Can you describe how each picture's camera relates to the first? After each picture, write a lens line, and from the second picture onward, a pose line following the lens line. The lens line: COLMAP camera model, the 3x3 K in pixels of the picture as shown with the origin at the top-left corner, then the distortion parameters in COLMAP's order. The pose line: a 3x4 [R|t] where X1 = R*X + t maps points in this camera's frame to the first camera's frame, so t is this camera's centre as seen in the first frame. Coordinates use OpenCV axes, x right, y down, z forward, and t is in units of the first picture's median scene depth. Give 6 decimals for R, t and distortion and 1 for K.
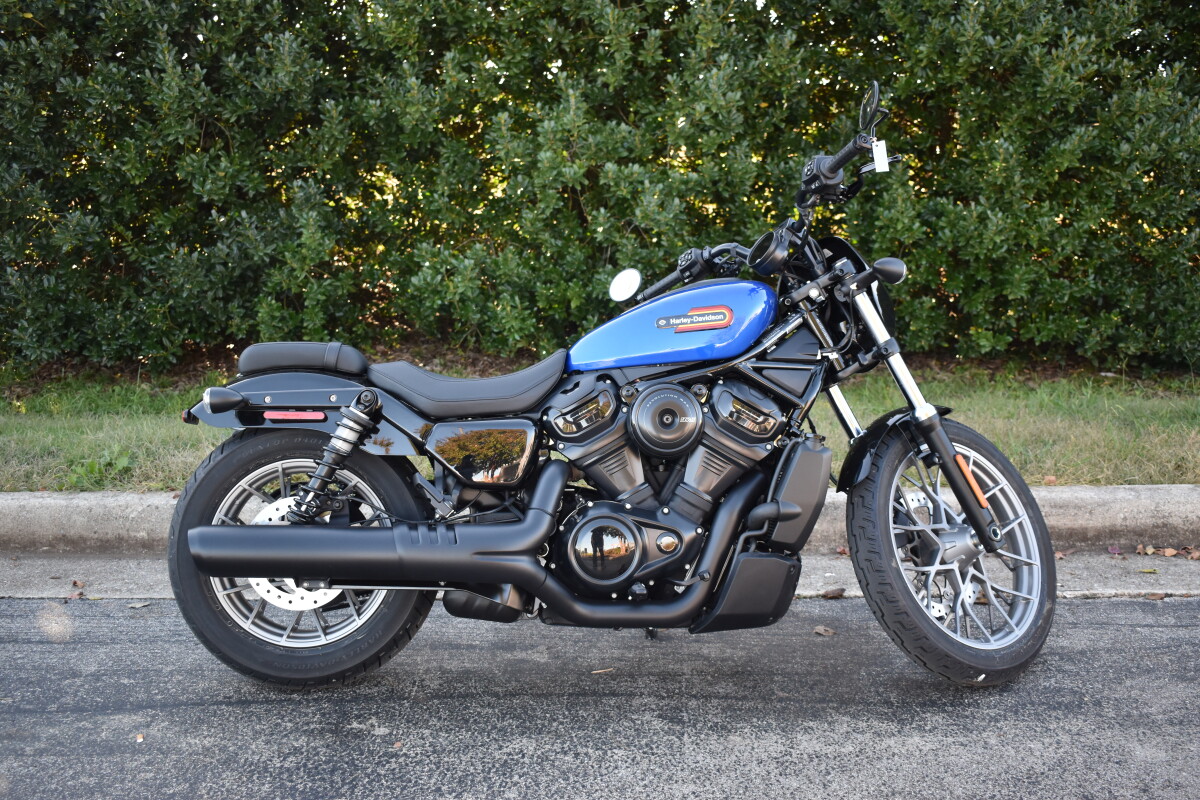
lens RADIAL K [[1333.0, 0, 608.8], [0, 1333.0, 408.1], [0, 0, 1]] dist [-0.027881, 0.000000]
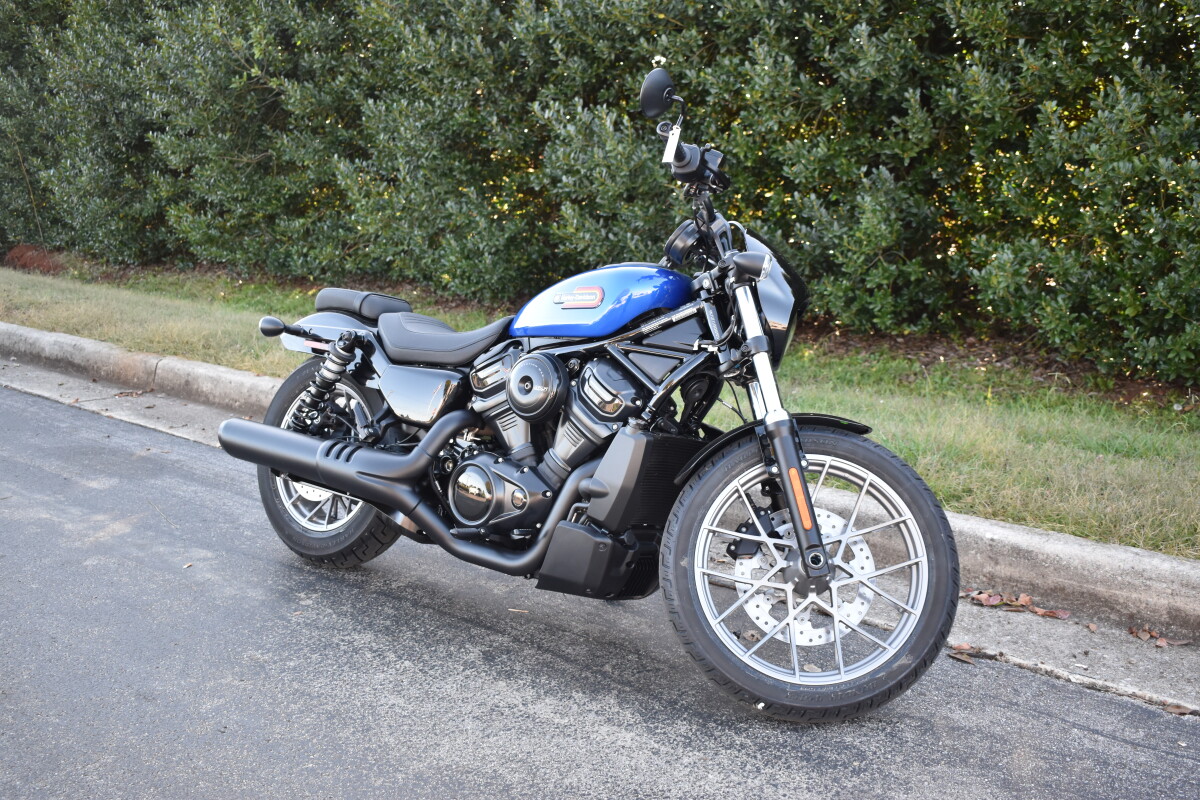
lens RADIAL K [[1333.0, 0, 605.5], [0, 1333.0, 395.0], [0, 0, 1]] dist [-0.027881, 0.000000]
pose [[0.781672, 0.131154, -0.609744, 0.710015], [-0.131900, 0.990290, 0.043917, -0.038008], [0.609583, 0.046096, 0.791381, 0.179331]]
